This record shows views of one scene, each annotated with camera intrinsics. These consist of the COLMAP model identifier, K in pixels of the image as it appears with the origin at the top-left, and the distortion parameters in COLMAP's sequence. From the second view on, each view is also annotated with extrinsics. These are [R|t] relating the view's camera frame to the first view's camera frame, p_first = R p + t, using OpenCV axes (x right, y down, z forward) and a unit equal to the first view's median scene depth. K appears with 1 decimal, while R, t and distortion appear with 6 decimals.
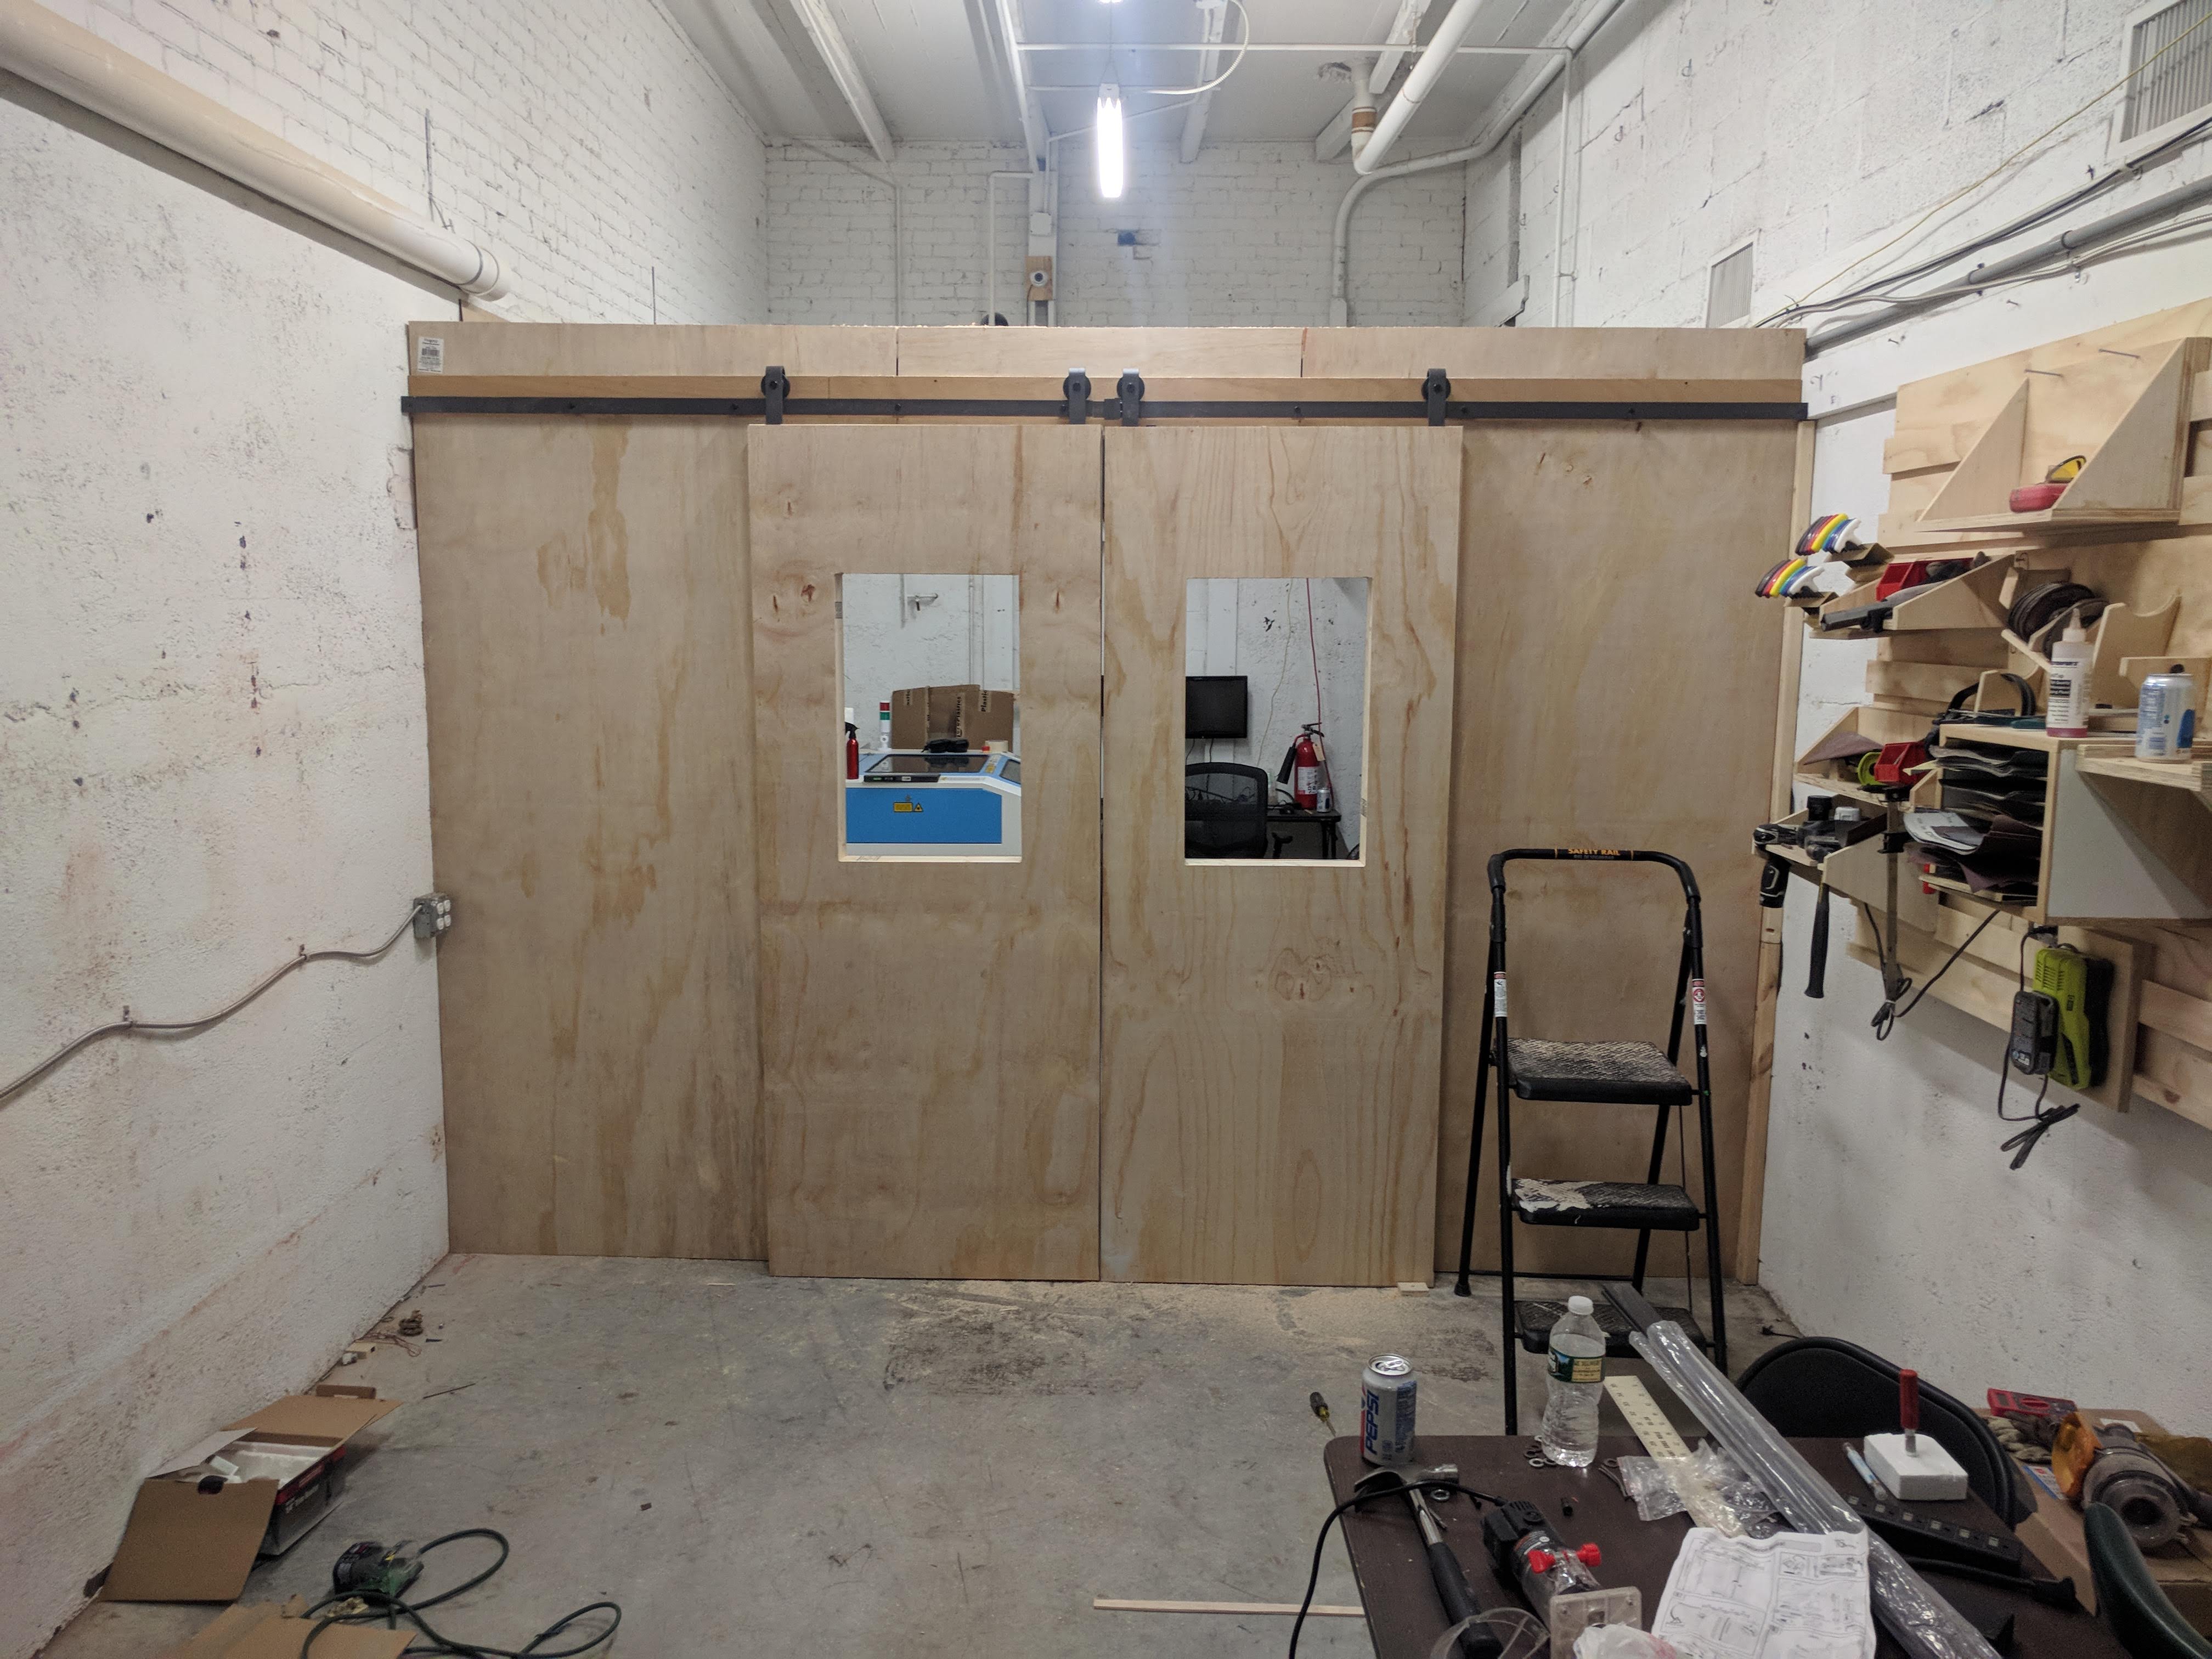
lens RADIAL K [[1692.1, 0, 1049.6], [0, 1692.1, 752.2], [0, 0, 1]] dist [0.078086, -0.001613]
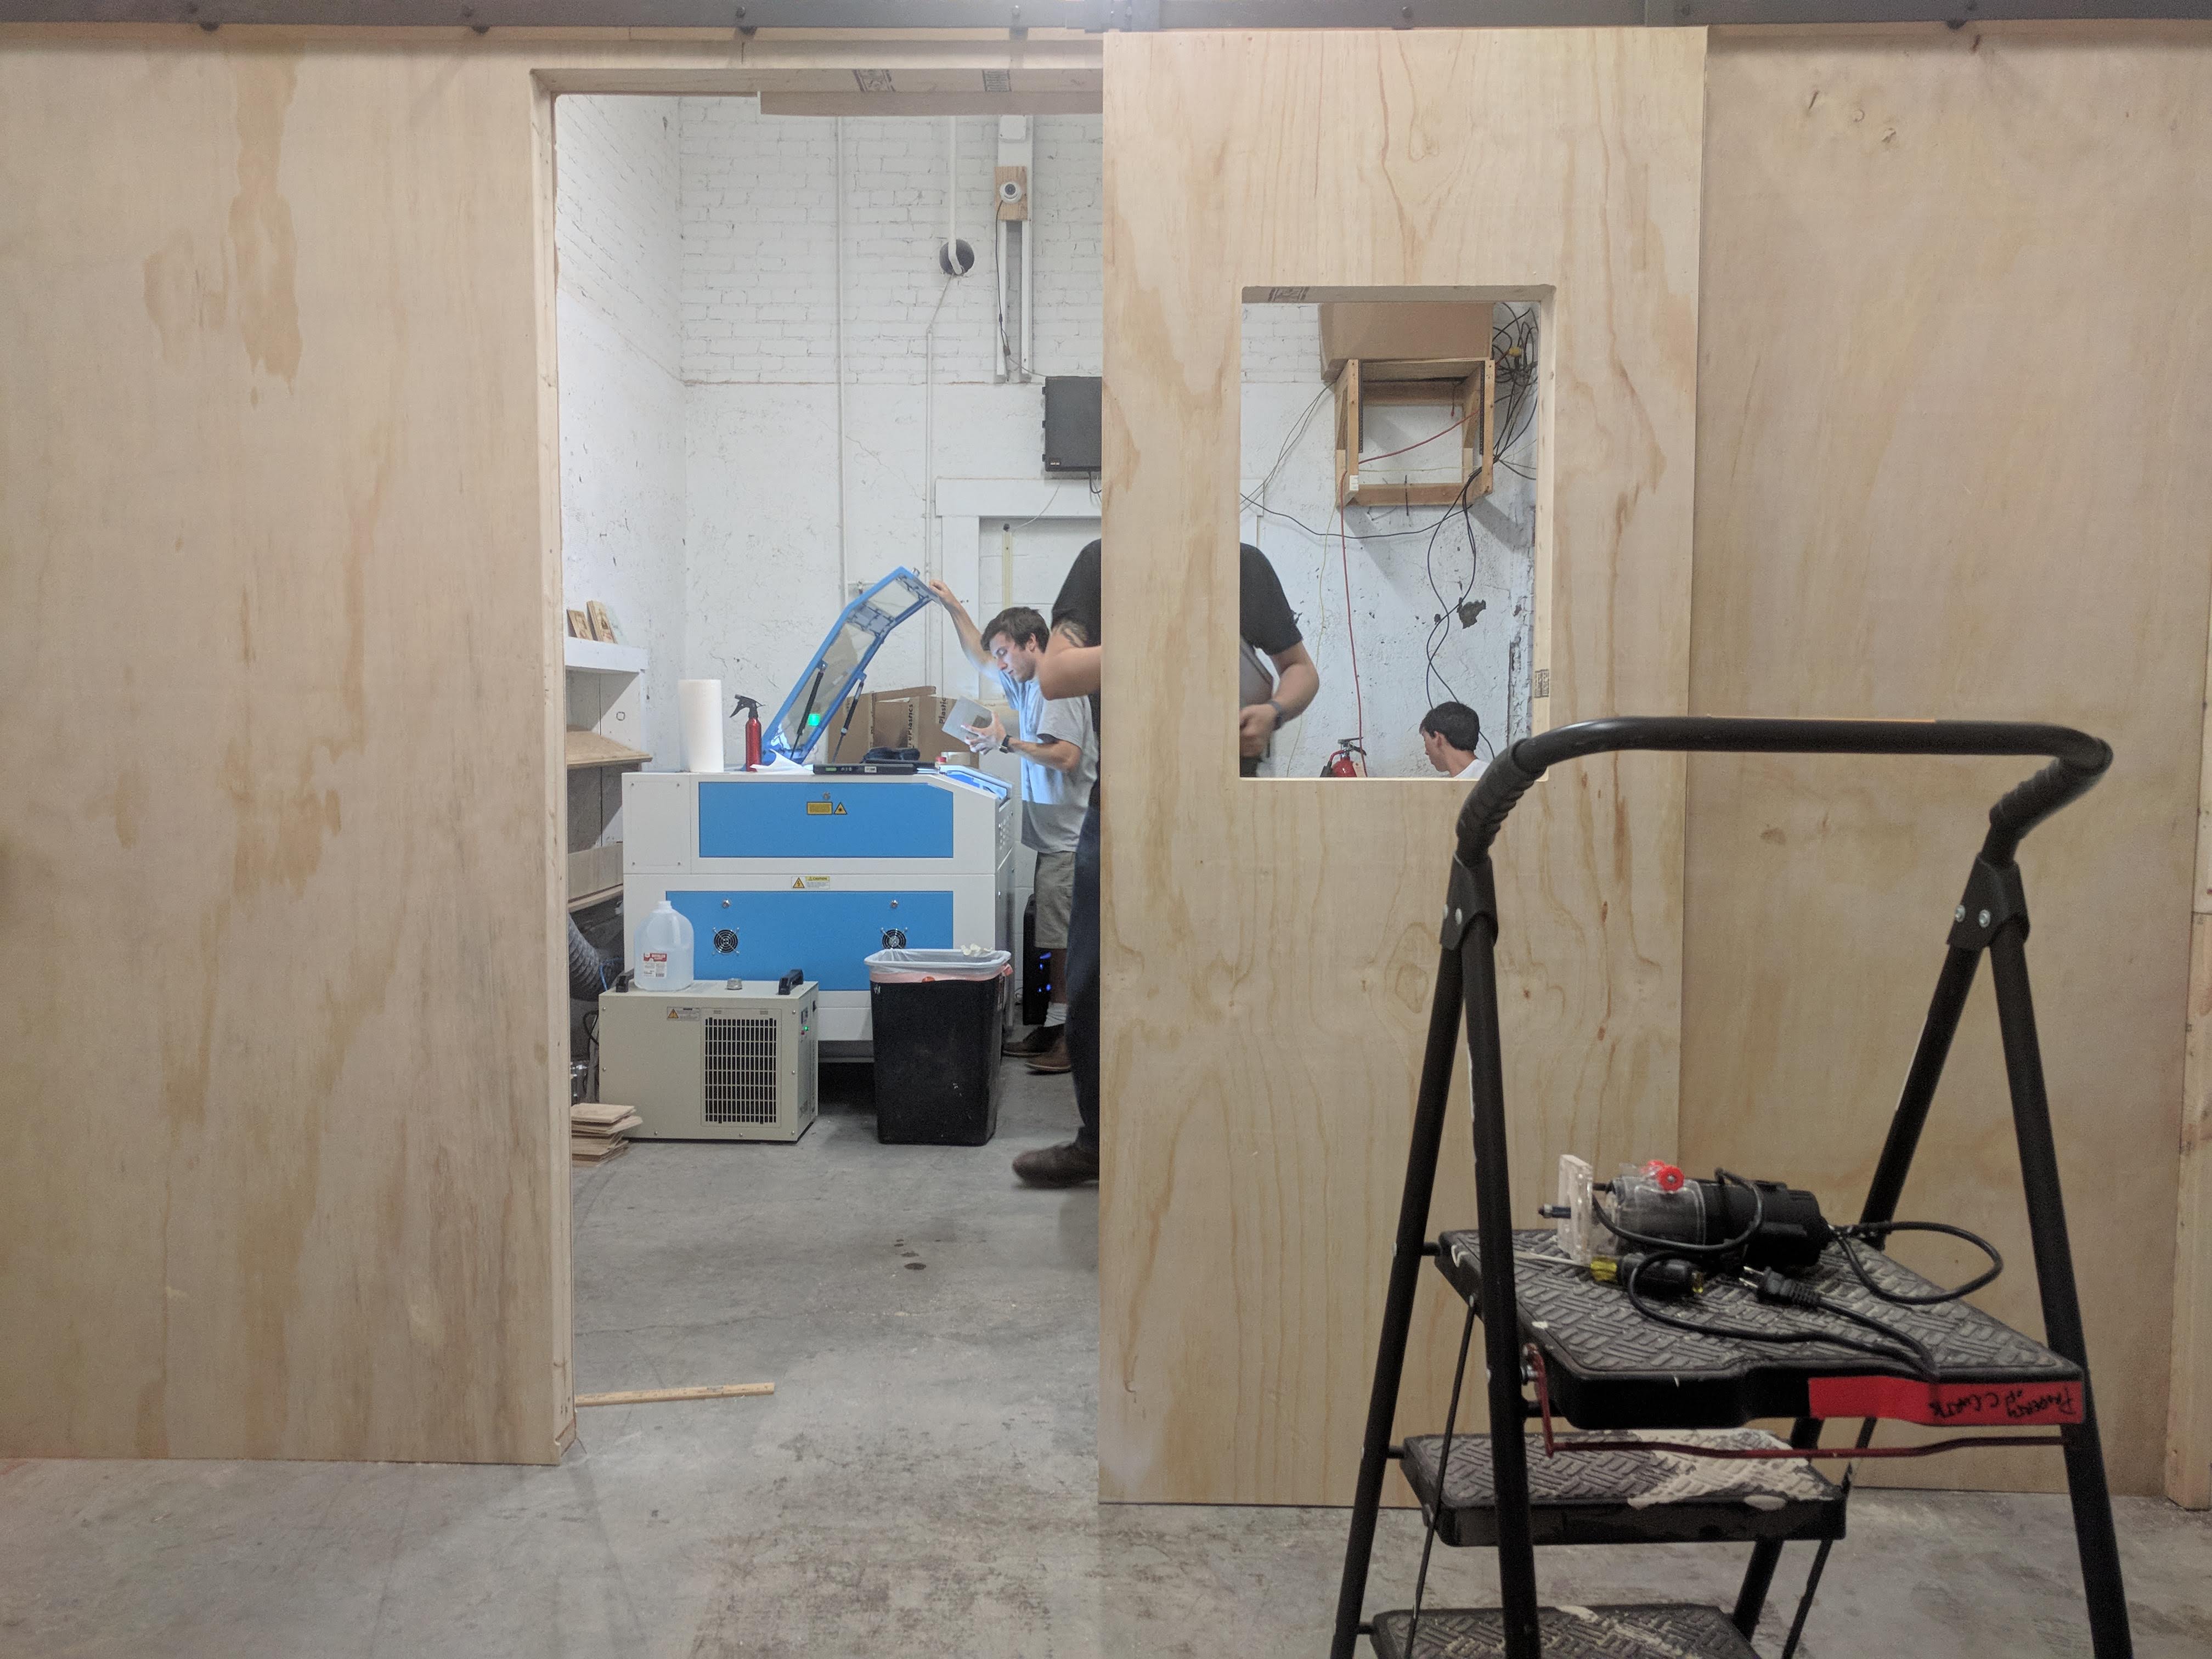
lens RADIAL K [[1662.4, 0, 1079.8], [0, 1662.4, 820.8], [0, 0, 1]] dist [-0.050824, 0.099819]
pose [[0.999626, -0.001946, 0.027273, 0.008804], [0.002940, 0.999331, -0.036461, 0.098530], [-0.027184, 0.036528, 0.998963, 0.421581]]
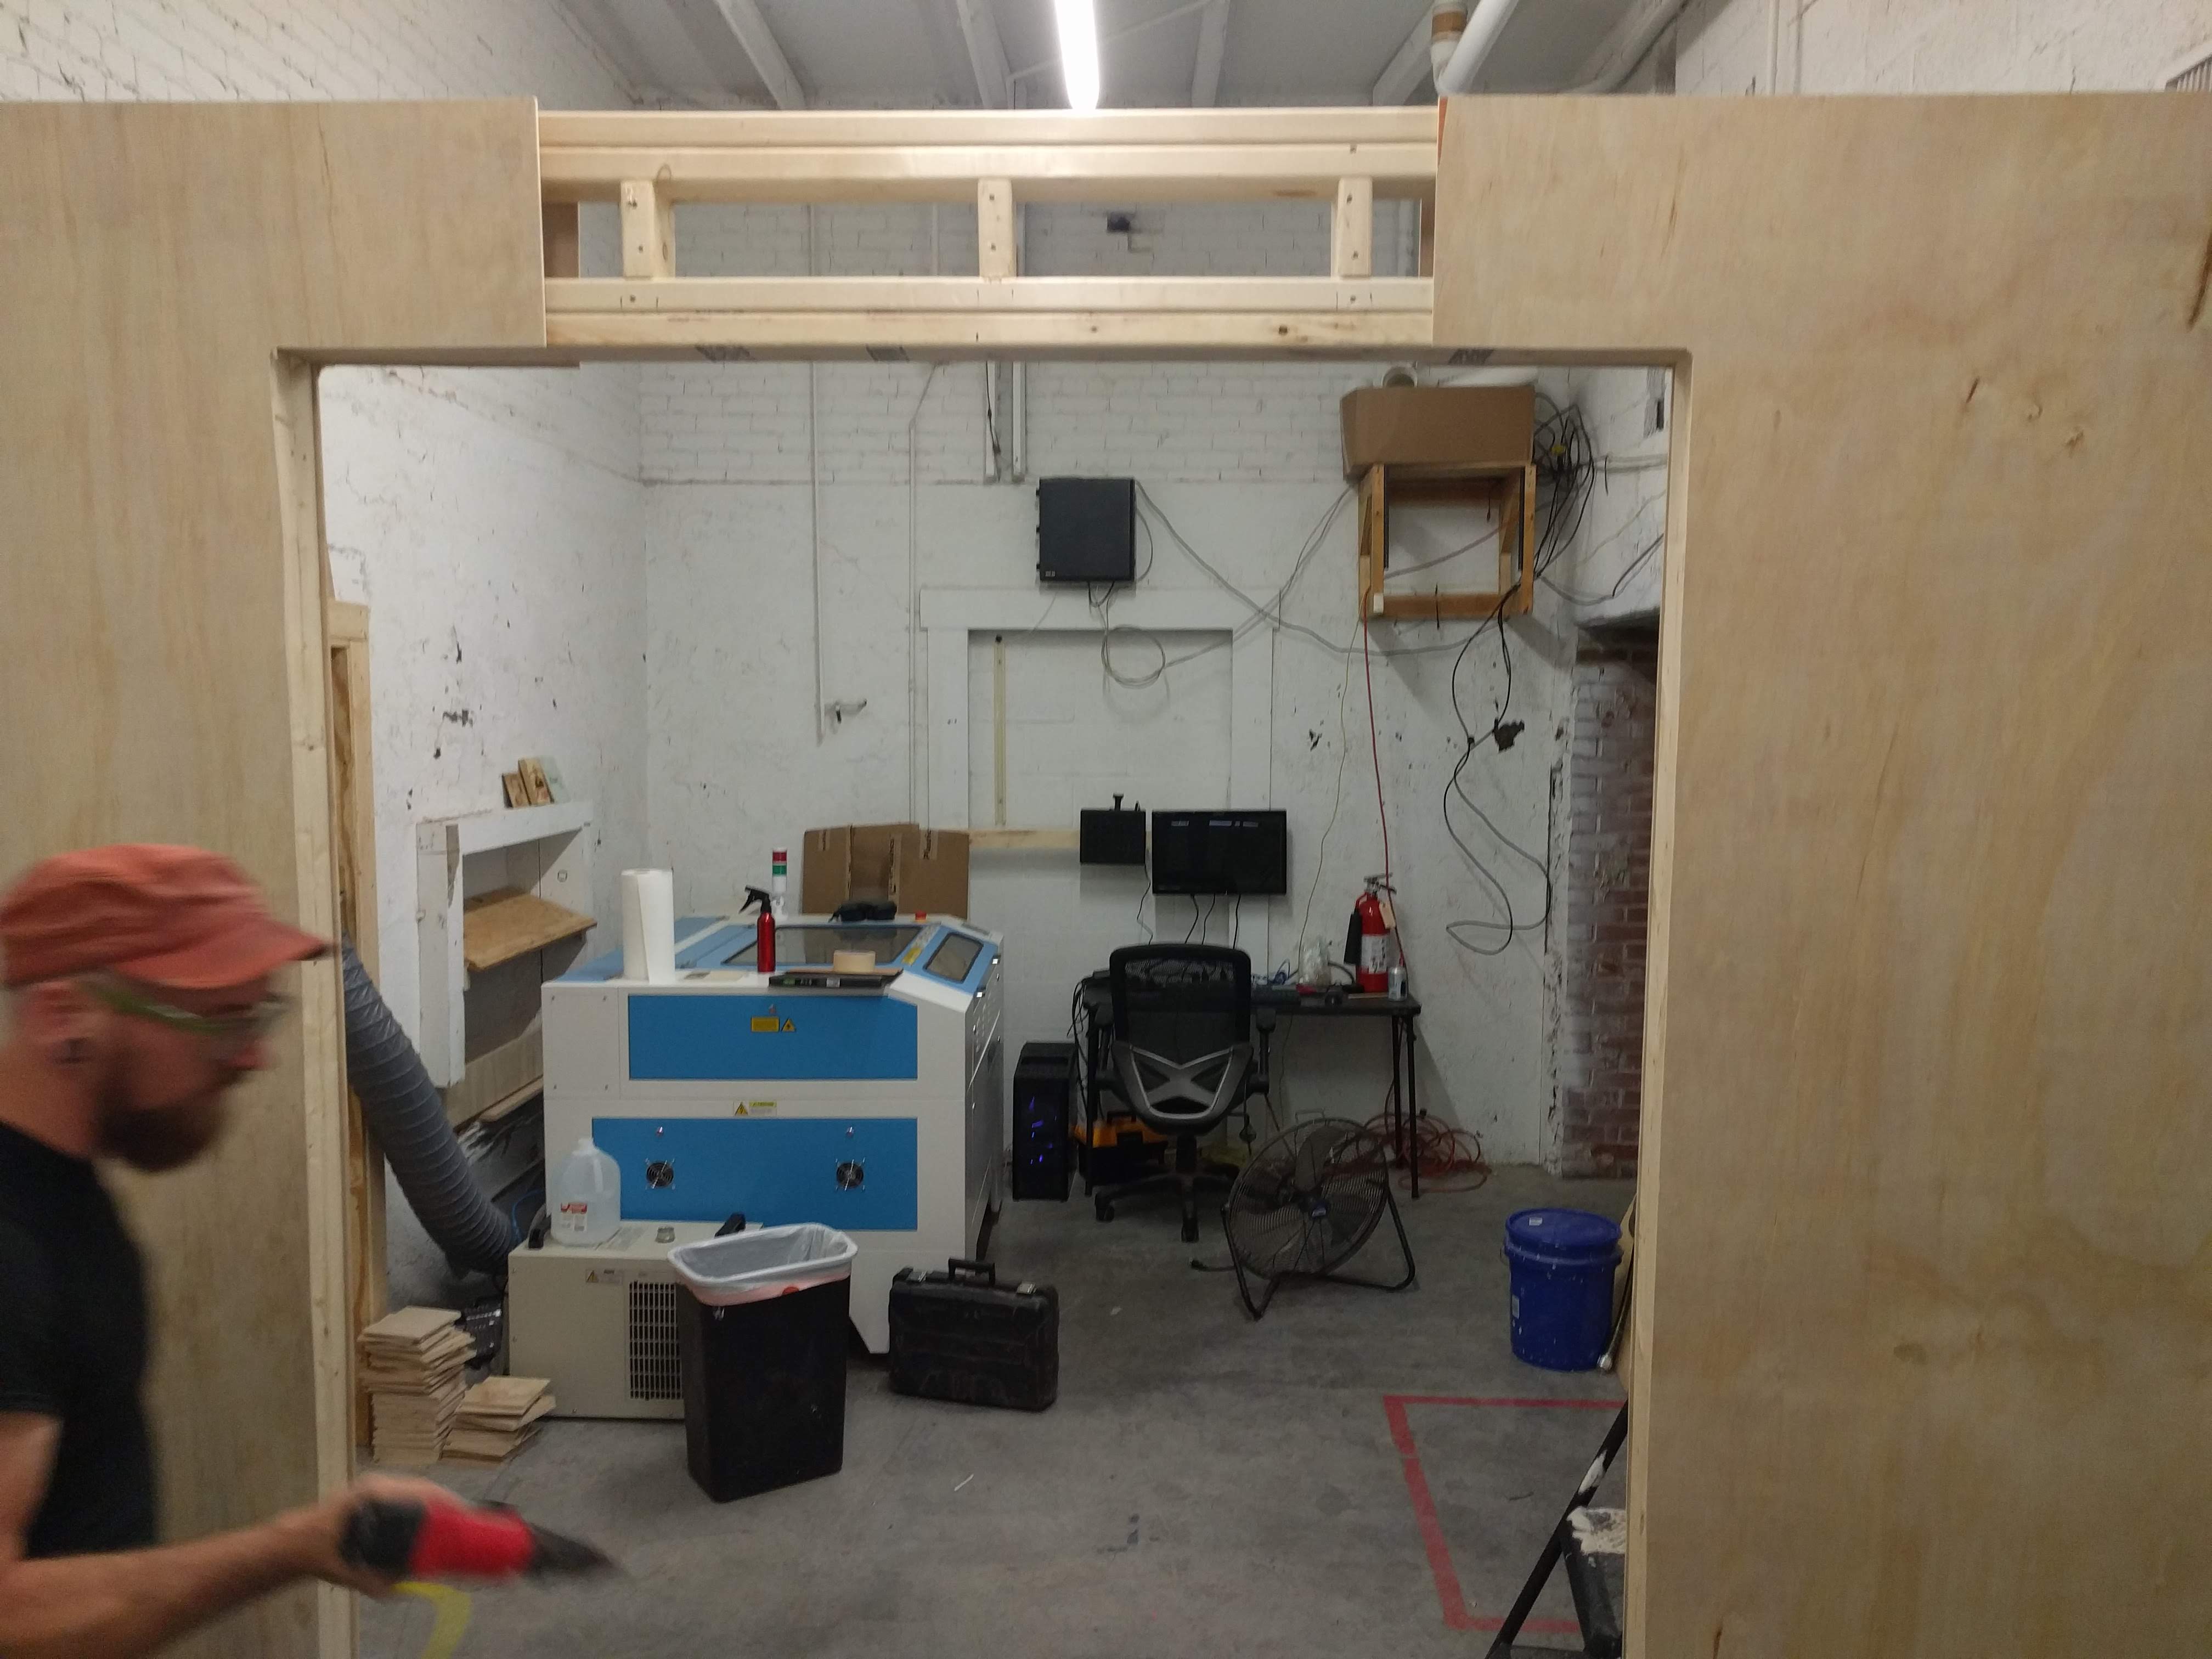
lens RADIAL K [[1662.7, 0, 1095.6], [0, 1662.7, 829.3], [0, 0, 1]] dist [-0.010235, 0.033932]
pose [[0.999857, -0.002506, 0.016730, 0.042712], [0.002865, 0.999765, -0.021474, -0.041592], [-0.016672, 0.021519, 0.999629, 0.547370]]
